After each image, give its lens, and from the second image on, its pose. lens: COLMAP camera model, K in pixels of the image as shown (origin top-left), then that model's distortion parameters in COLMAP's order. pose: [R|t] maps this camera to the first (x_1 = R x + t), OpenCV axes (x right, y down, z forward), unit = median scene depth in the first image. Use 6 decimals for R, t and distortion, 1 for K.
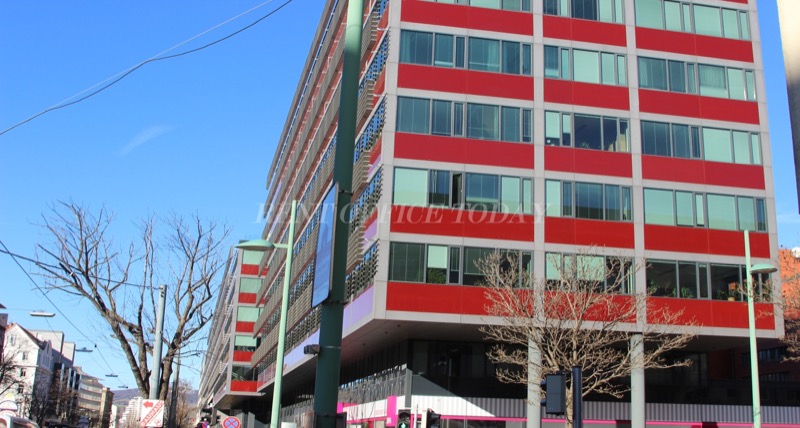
lens RADIAL K [[976.2, 0, 400.0], [0, 976.2, 214.0], [0, 0, 1]] dist [-0.017394, -0.019506]
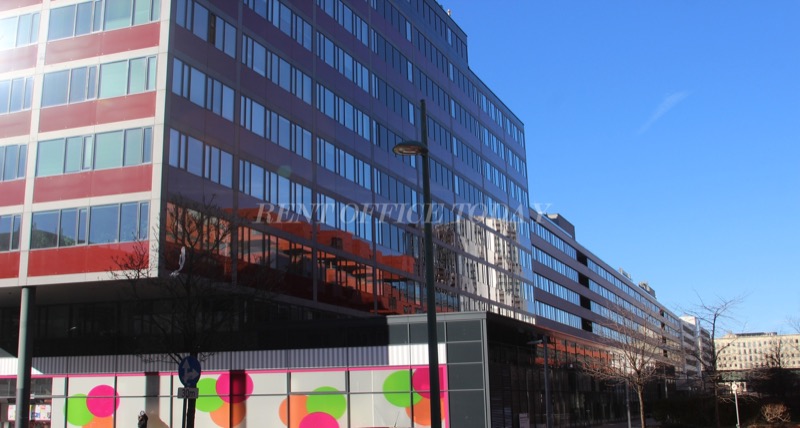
lens RADIAL K [[976.2, 0, 400.0], [0, 976.2, 214.0], [0, 0, 1]] dist [-0.017394, -0.019506]
pose [[0.826125, -0.136416, -0.546725, 1.022253], [0.153298, 0.988068, -0.014898, 0.110156], [0.542233, -0.071505, 0.837180, 0.334748]]
